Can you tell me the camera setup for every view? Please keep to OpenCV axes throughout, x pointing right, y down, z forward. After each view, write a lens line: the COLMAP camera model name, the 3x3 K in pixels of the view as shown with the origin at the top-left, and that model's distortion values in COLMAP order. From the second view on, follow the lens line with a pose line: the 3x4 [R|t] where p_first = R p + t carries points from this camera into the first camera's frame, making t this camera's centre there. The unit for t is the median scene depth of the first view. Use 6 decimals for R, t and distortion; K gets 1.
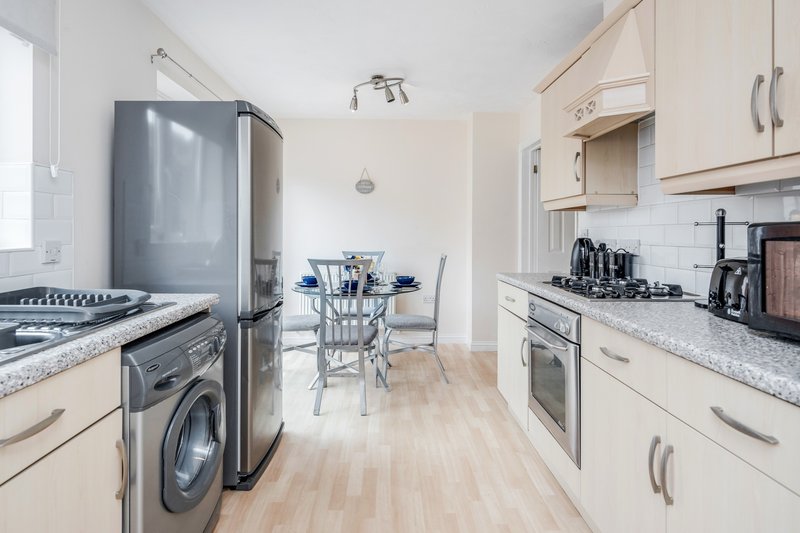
lens RADIAL K [[419.1, 0, 398.0], [0, 419.1, 255.7], [0, 0, 1]] dist [-0.004223, -0.001511]
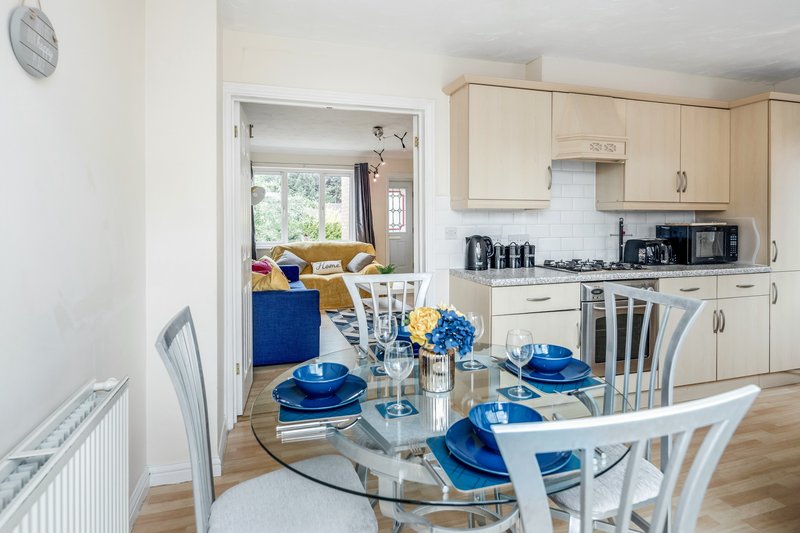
lens RADIAL K [[419.1, 0, 398.0], [0, 419.1, 255.7], [0, 0, 1]] dist [-0.004223, -0.001511]
pose [[-0.238976, -0.096366, 0.966232, -0.661576], [0.047896, 0.992682, 0.110850, -0.142860], [-0.969844, 0.072769, -0.232612, 1.723378]]
